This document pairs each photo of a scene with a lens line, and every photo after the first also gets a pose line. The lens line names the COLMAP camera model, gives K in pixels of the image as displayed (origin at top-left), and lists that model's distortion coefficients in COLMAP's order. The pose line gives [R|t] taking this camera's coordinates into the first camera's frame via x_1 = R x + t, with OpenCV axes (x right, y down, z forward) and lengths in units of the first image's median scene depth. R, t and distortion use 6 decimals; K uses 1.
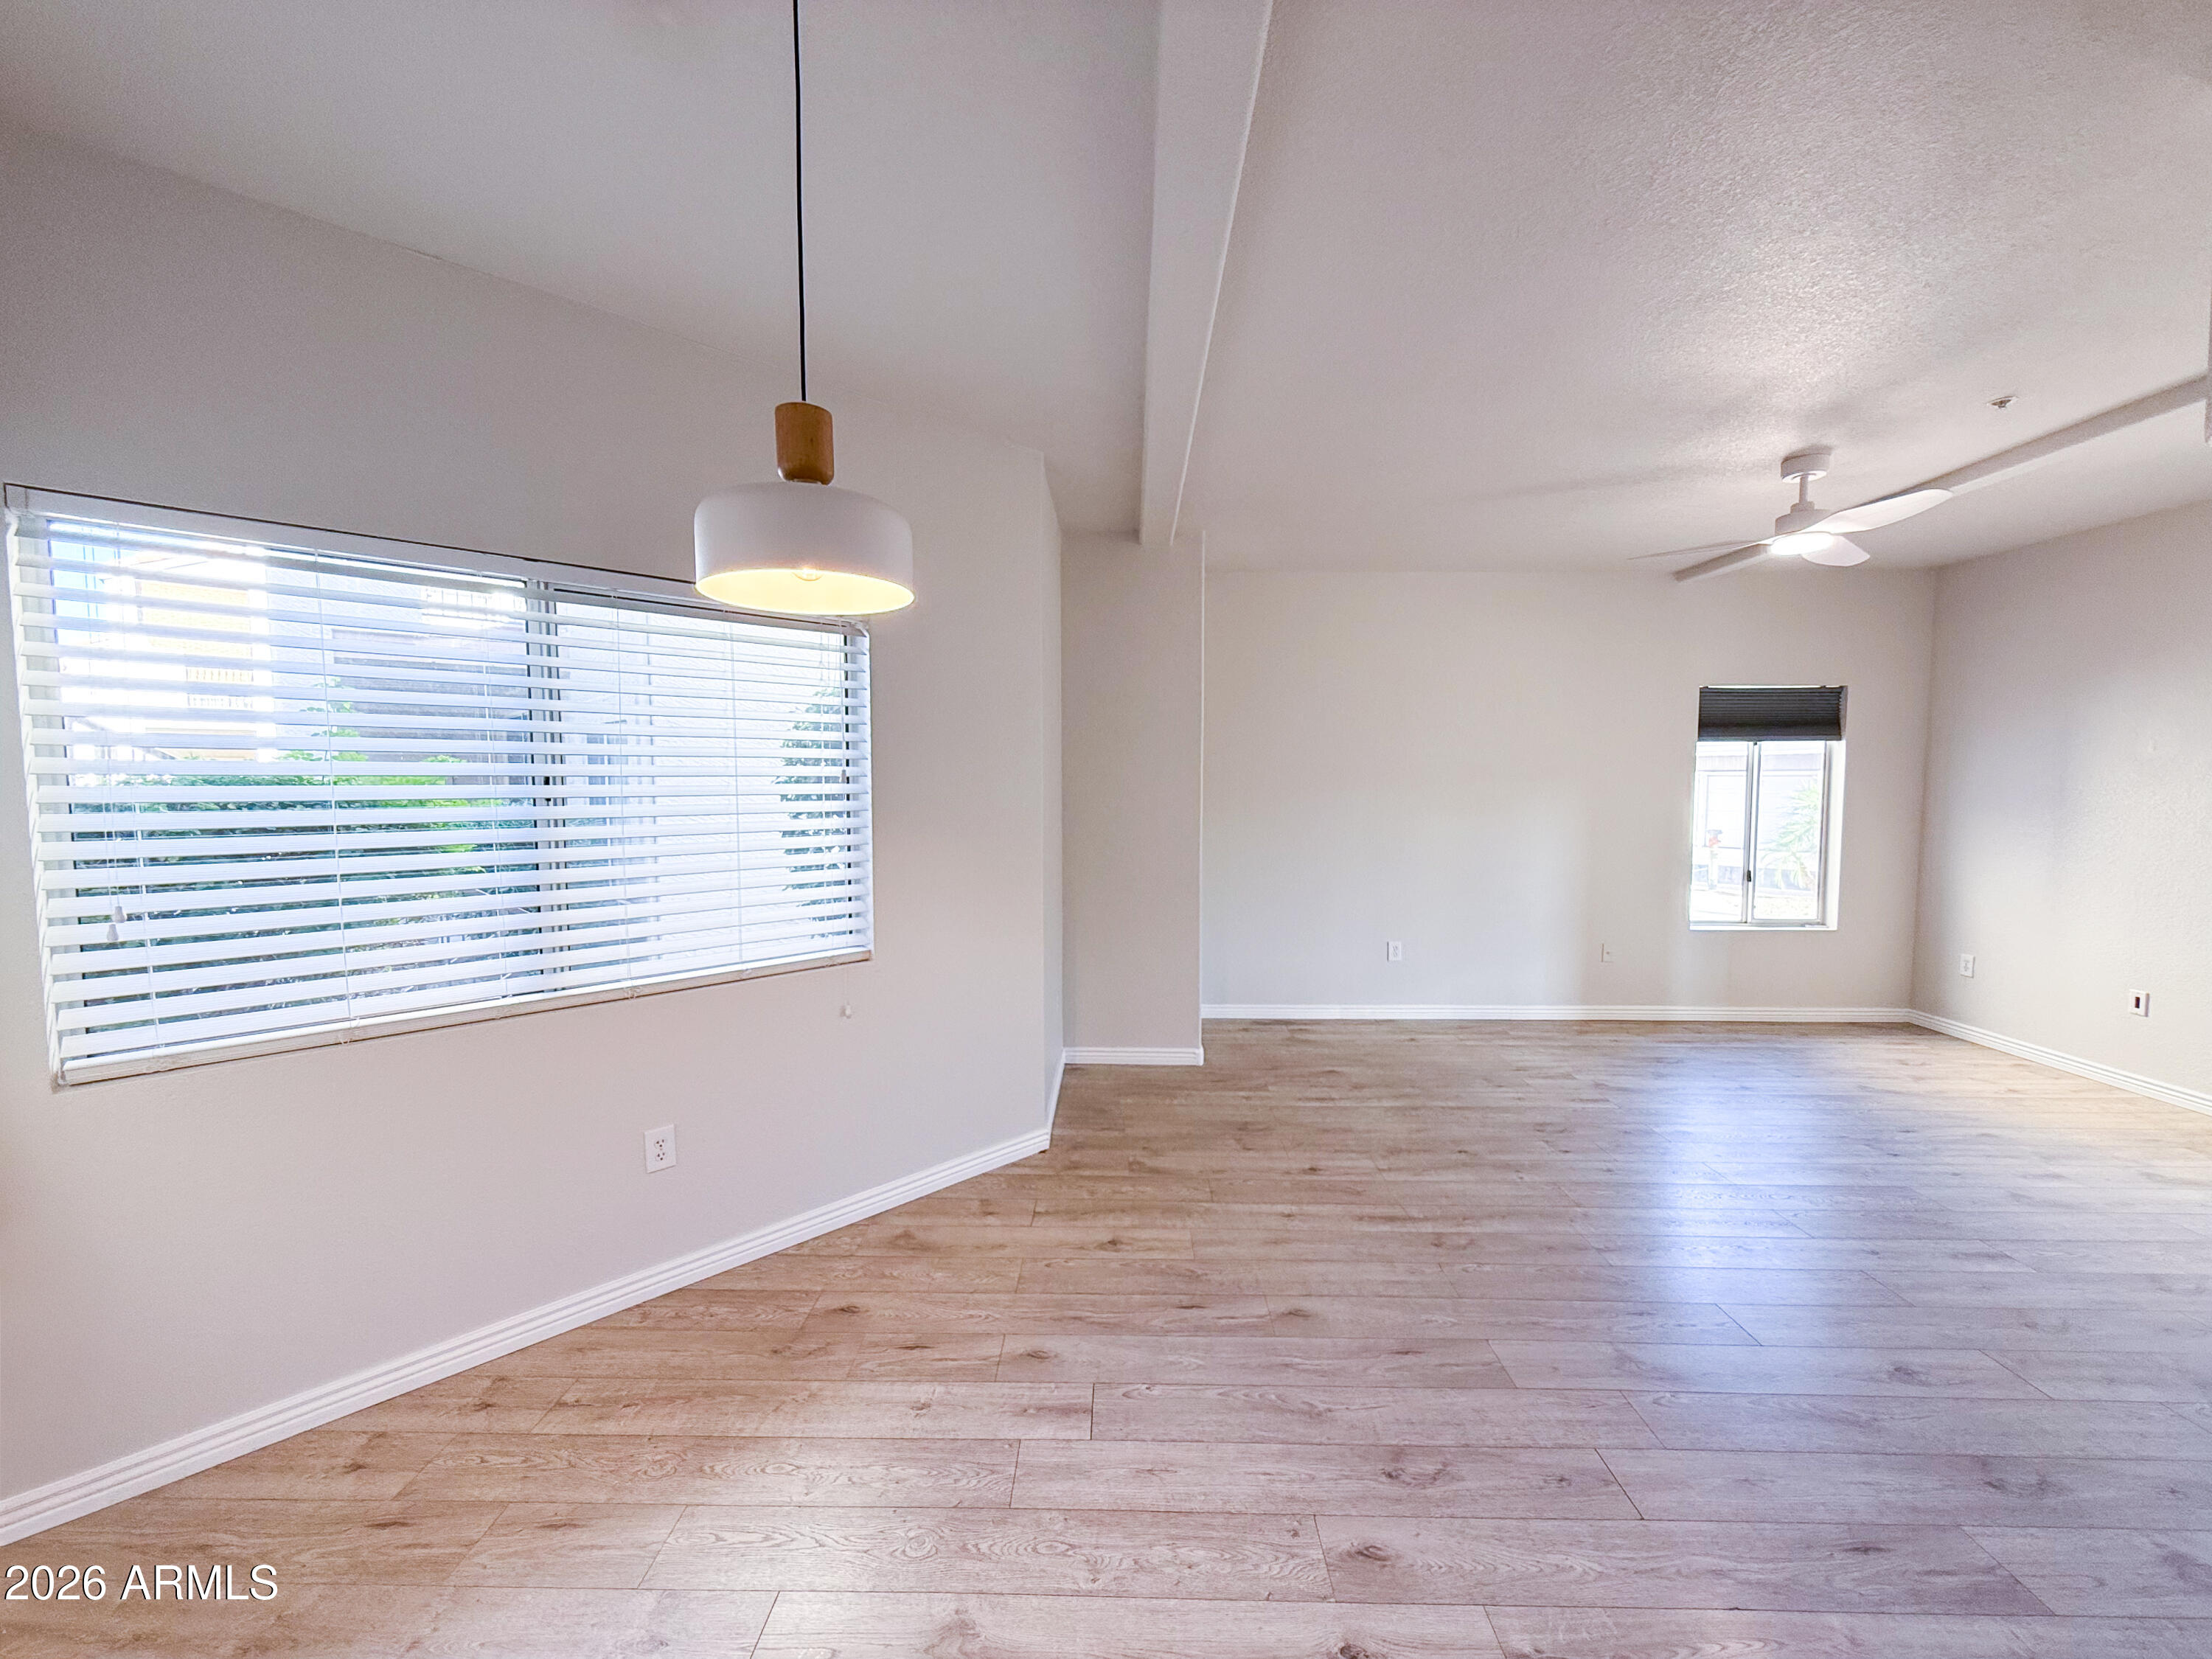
lens RADIAL K [[884.8, 0, 1109.5], [0, 884.8, 836.1], [0, 0, 1]] dist [0.000818, 0.000049]
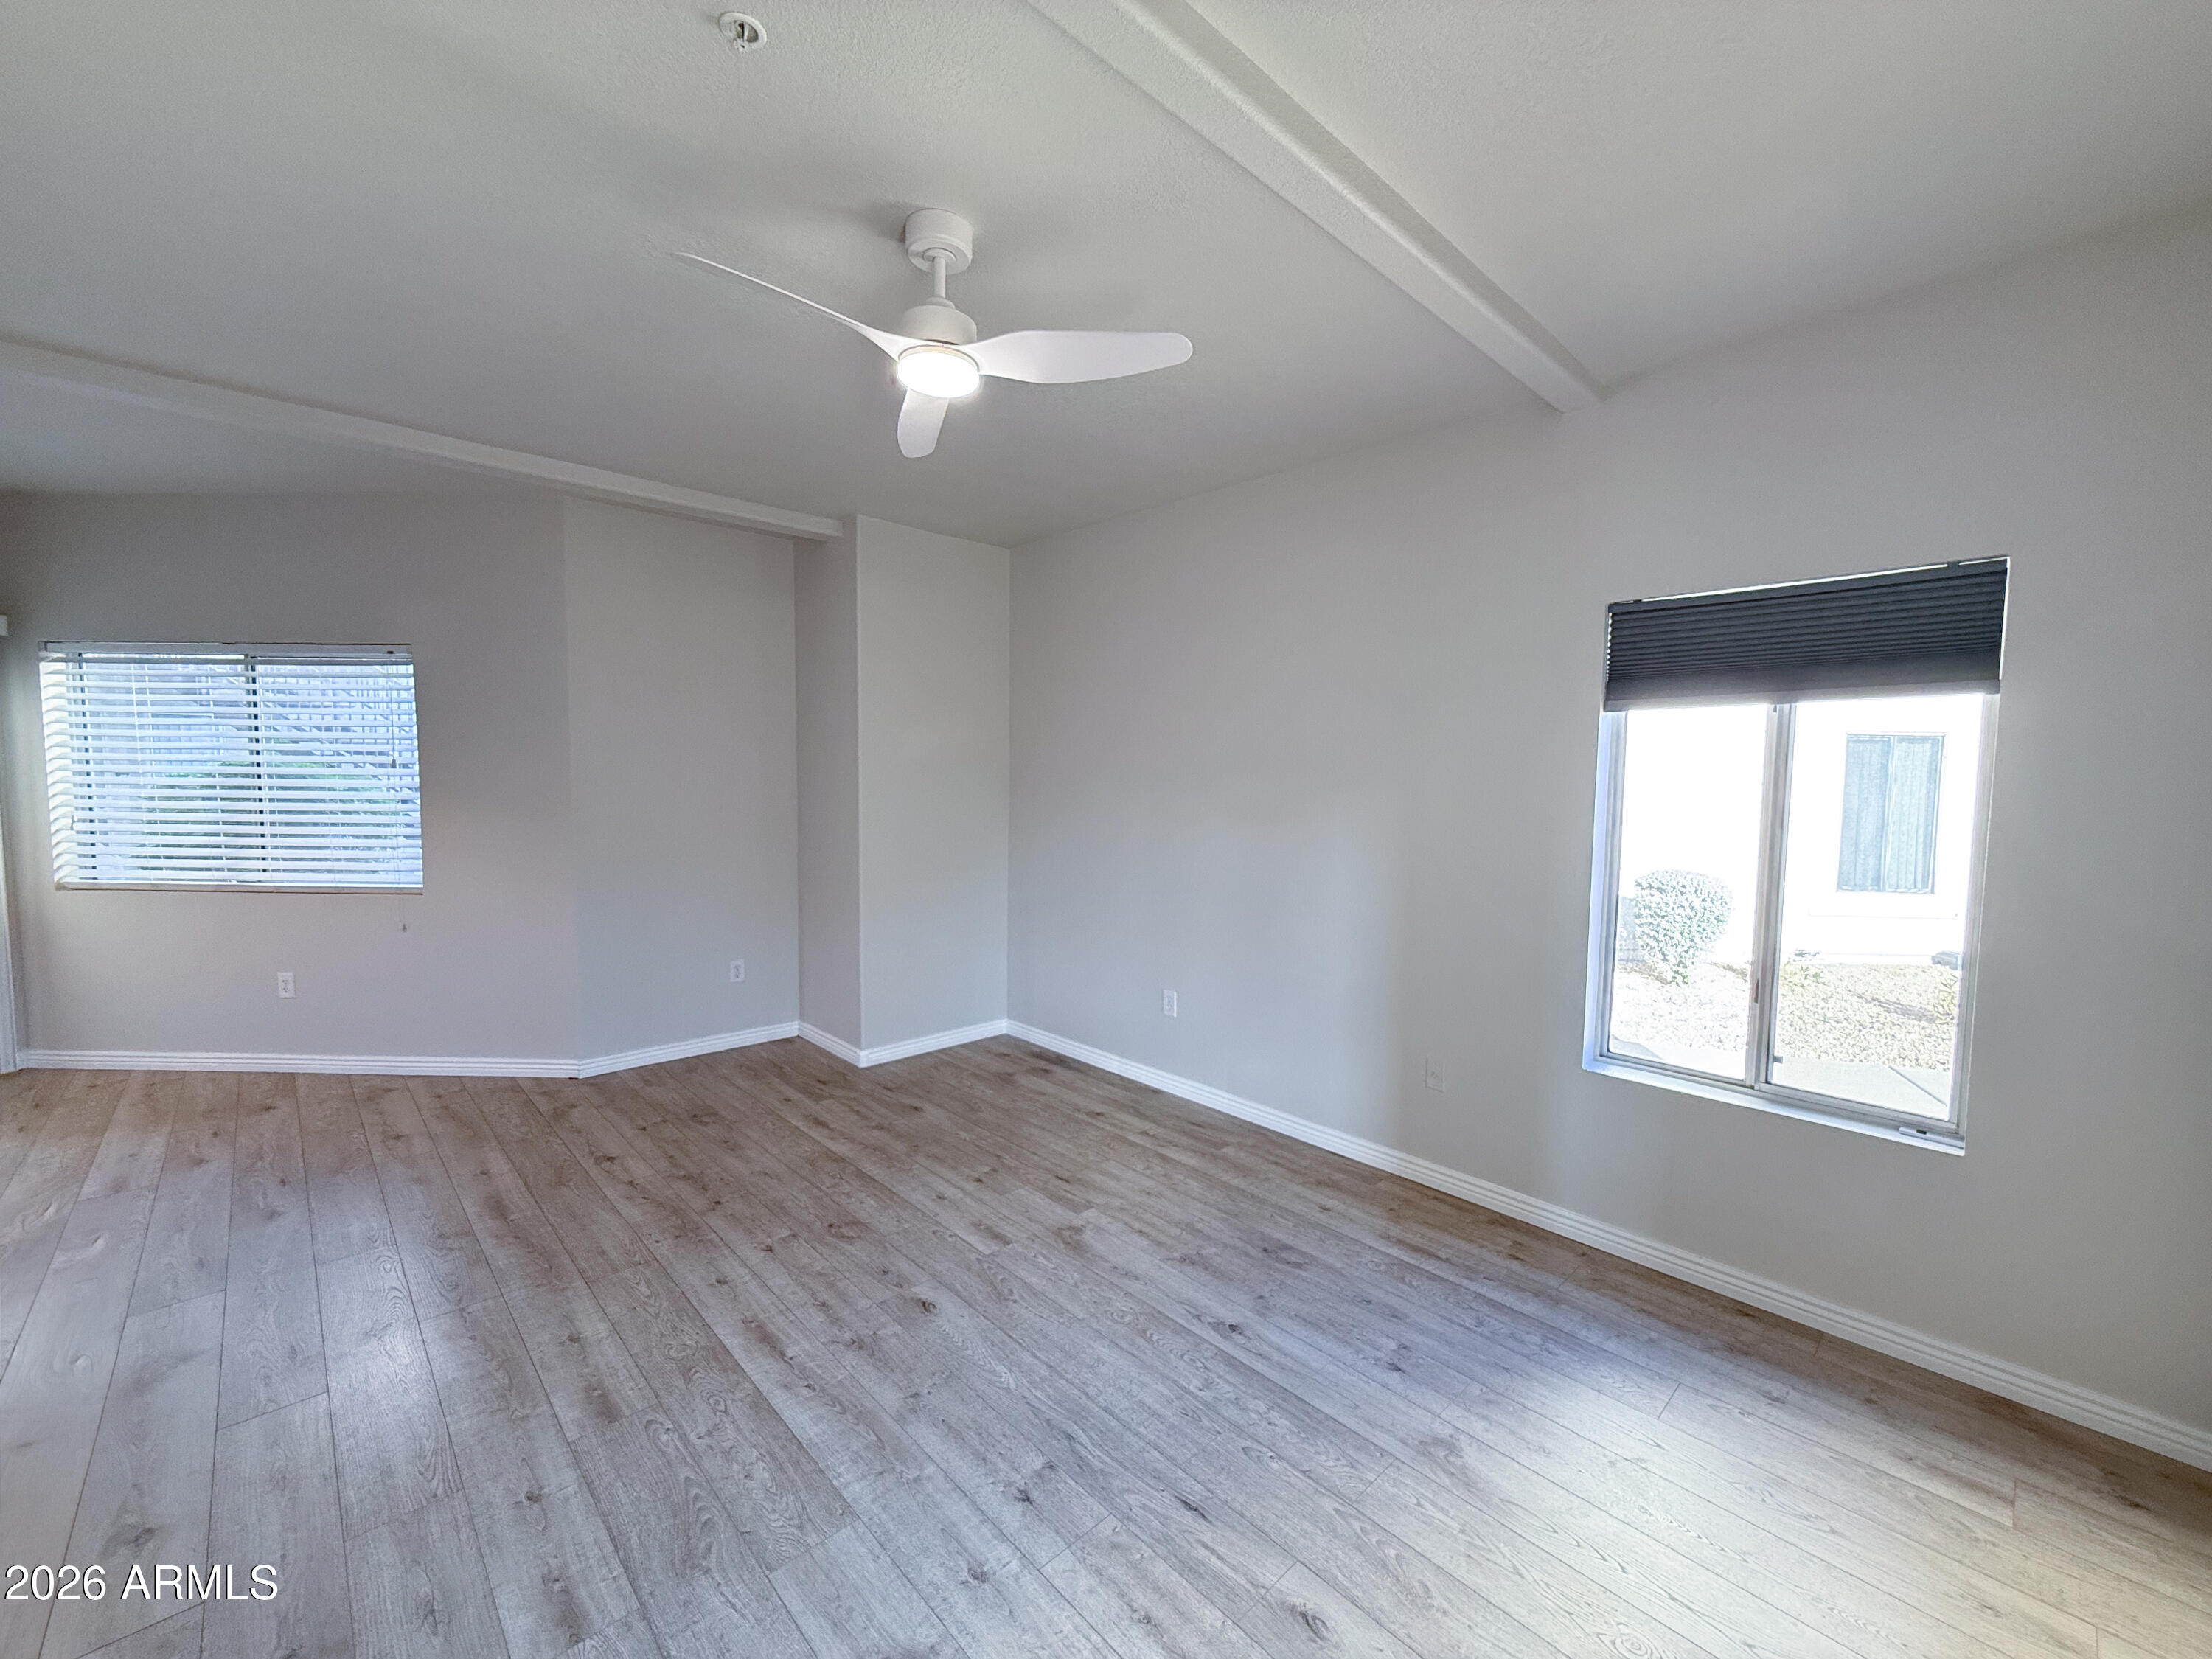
lens RADIAL K [[884.8, 0, 1109.5], [0, 884.8, 836.1], [0, 0, 1]] dist [0.000818, 0.000049]
pose [[0.702599, 0.057306, -0.709275, 1.078712], [-0.058362, 0.998035, 0.022824, -0.035913], [0.709188, 0.025359, 0.704563, 0.561868]]
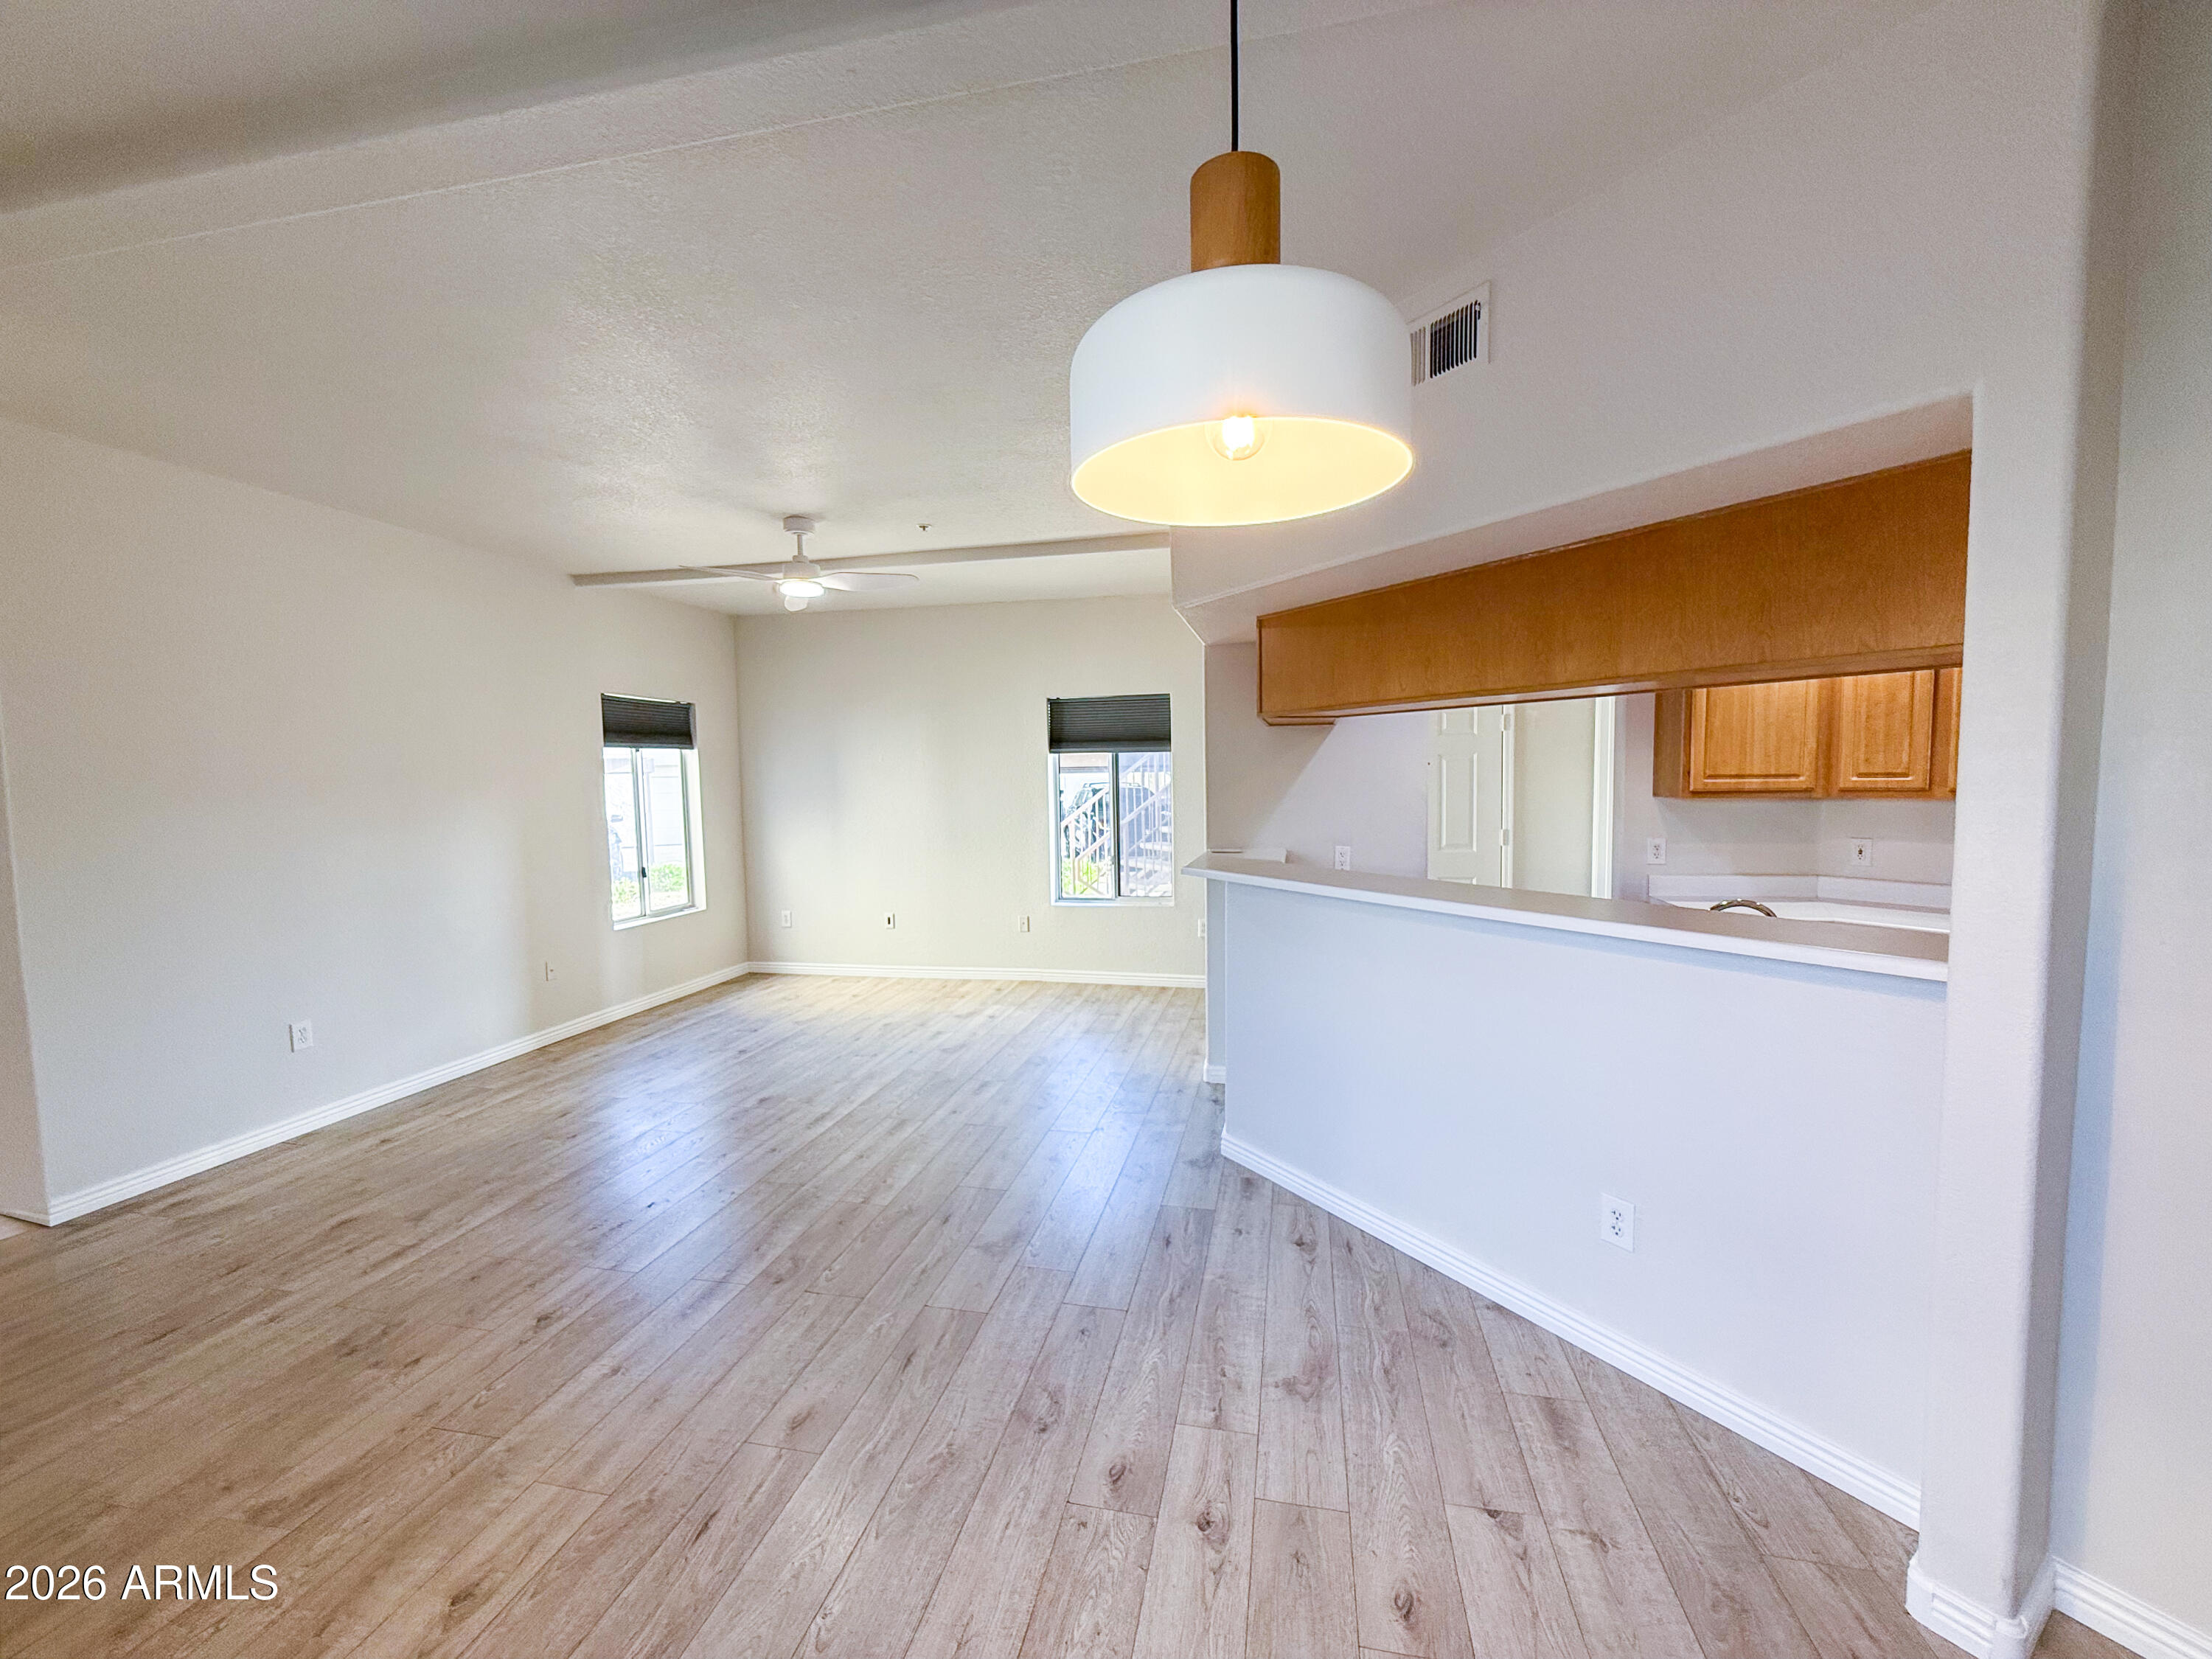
lens RADIAL K [[884.8, 0, 1109.5], [0, 884.8, 836.1], [0, 0, 1]] dist [0.000818, 0.000049]
pose [[0.189206, -0.071035, 0.979365, -0.304387], [0.078756, 0.995265, 0.056973, -0.021135], [-0.978774, 0.066351, 0.193904, 0.305696]]
